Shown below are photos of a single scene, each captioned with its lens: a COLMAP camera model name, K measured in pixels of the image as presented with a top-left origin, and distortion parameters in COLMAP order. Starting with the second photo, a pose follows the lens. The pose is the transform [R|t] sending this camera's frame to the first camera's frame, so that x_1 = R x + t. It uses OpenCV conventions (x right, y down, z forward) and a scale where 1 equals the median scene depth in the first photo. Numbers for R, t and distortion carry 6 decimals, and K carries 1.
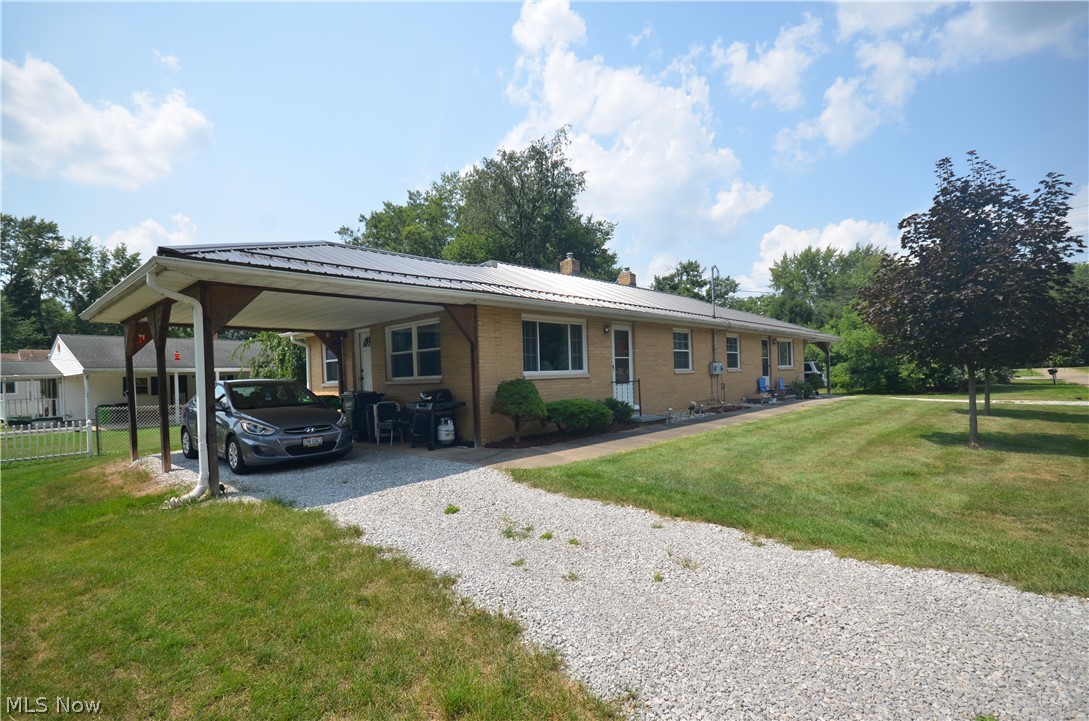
lens RADIAL K [[521.1, 0, 546.0], [0, 521.1, 378.4], [0, 0, 1]] dist [0.014558, -0.010331]
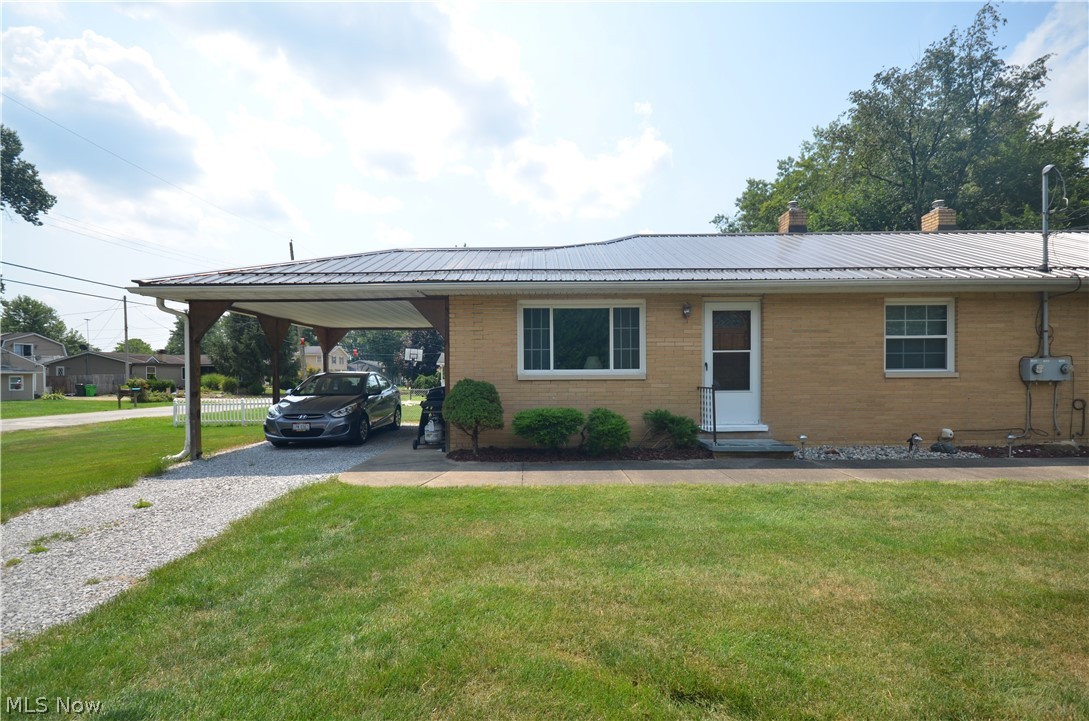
lens RADIAL K [[521.1, 0, 546.0], [0, 521.1, 378.4], [0, 0, 1]] dist [0.014558, -0.010331]
pose [[0.677319, 0.034279, -0.734890, 0.412343], [-0.020210, 0.999404, 0.027991, -0.016667], [0.735412, -0.004106, 0.677608, 0.324846]]
